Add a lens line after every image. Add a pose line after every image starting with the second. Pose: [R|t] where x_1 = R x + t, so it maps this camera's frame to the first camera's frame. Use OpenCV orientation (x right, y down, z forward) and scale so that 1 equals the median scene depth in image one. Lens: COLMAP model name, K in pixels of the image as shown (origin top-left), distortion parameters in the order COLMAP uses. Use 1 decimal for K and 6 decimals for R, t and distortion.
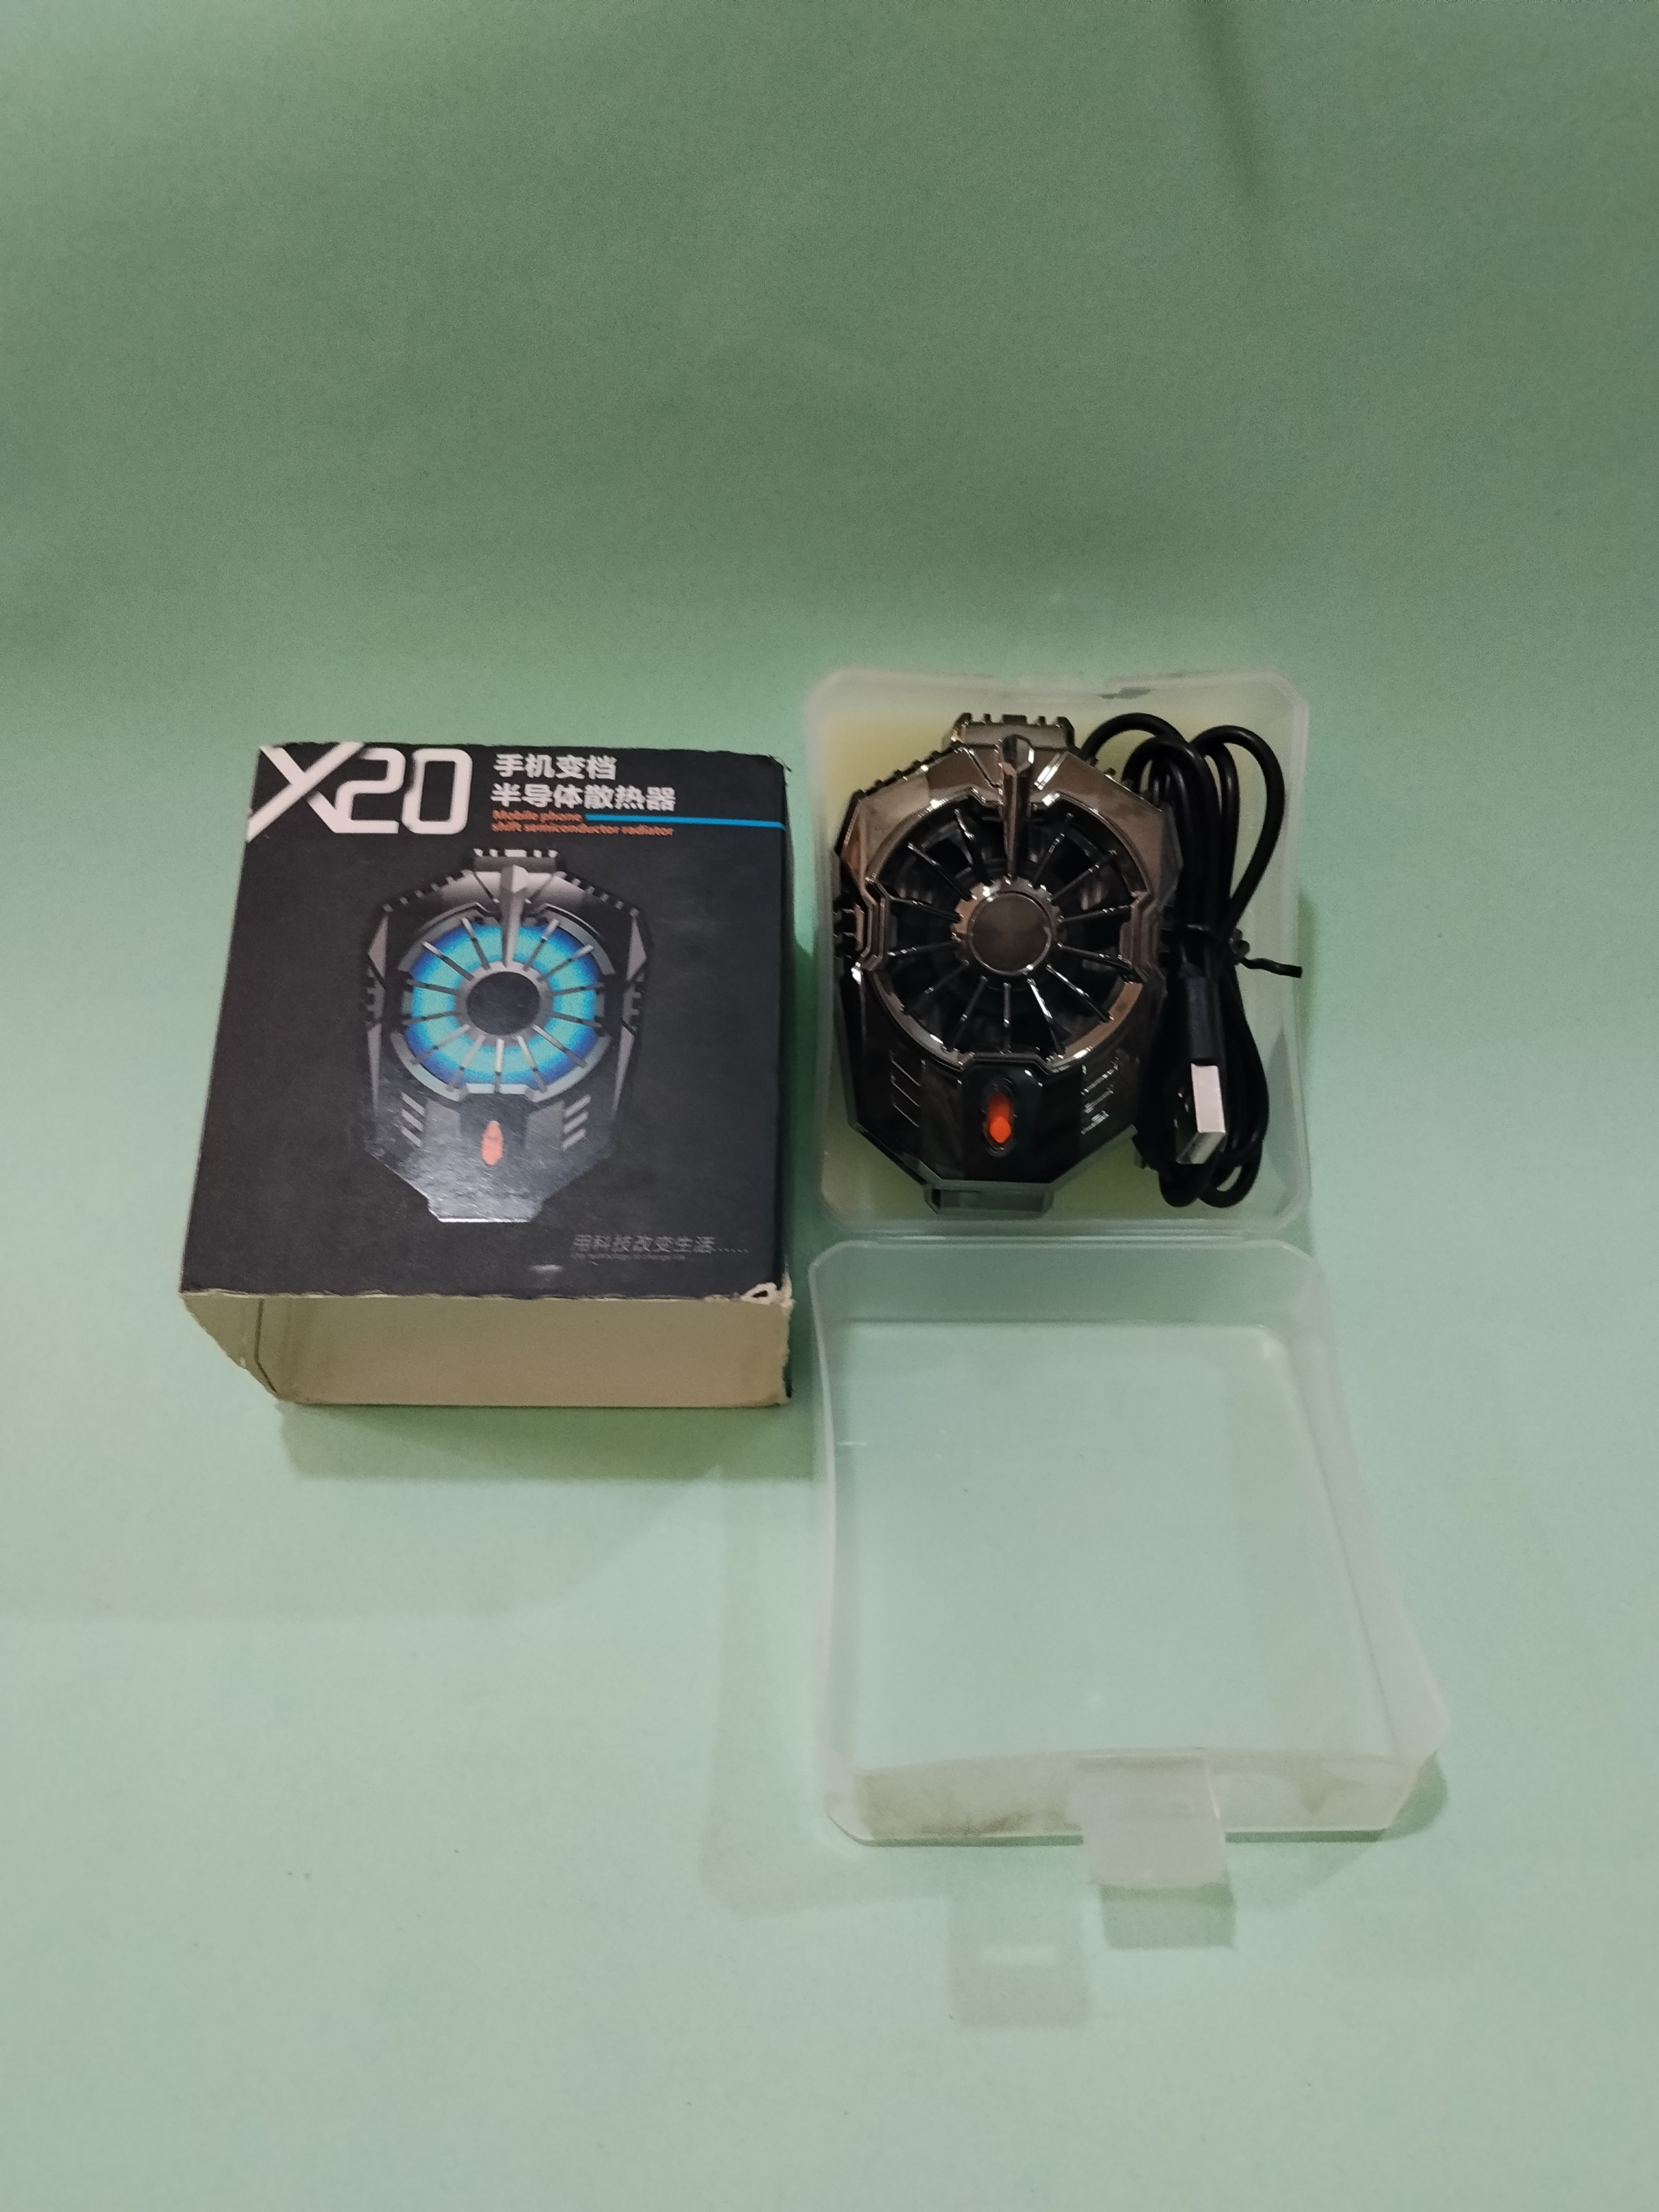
lens RADIAL K [[1880.6, 0, 817.5], [0, 1880.6, 1113.5], [0, 0, 1]] dist [-0.004221, 0.004582]
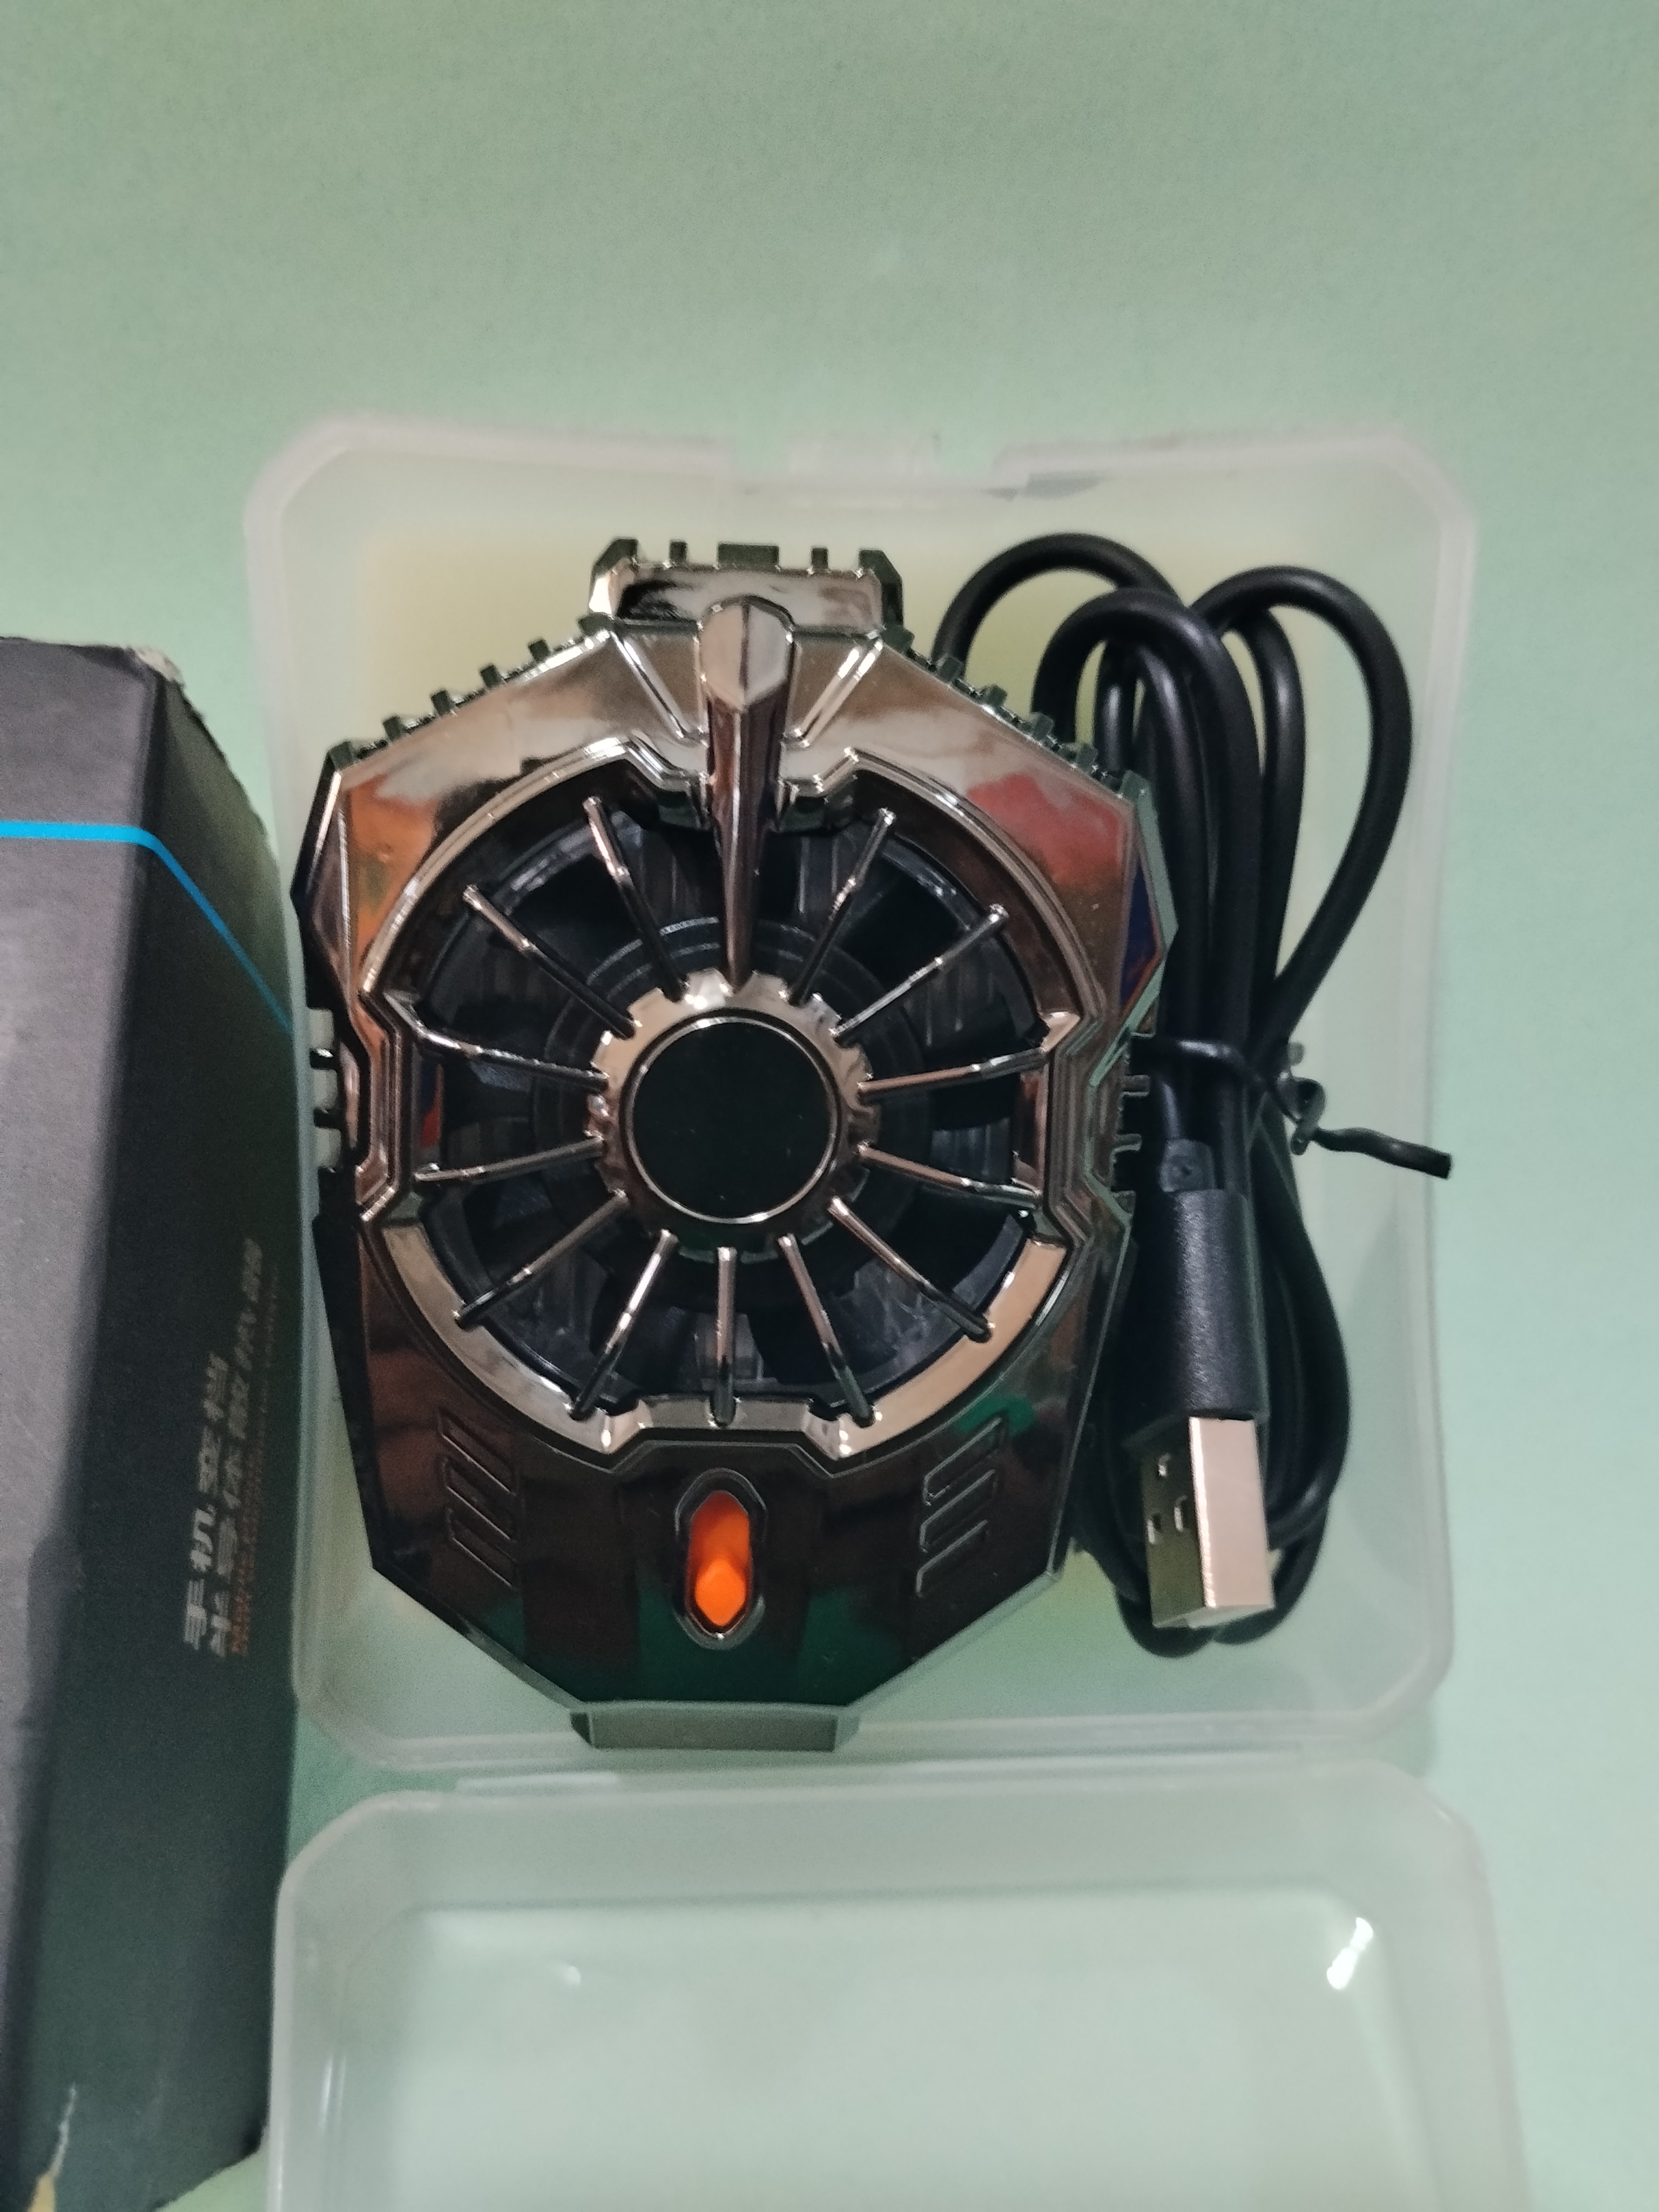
lens RADIAL K [[1880.6, 0, 846.6], [0, 1880.6, 1101.4], [0, 0, 1]] dist [-0.004221, 0.004582]
pose [[0.999347, -0.007434, 0.035349, 0.108494], [0.003995, 0.995337, 0.096378, -0.132537], [-0.035900, -0.096174, 0.994717, 0.593123]]
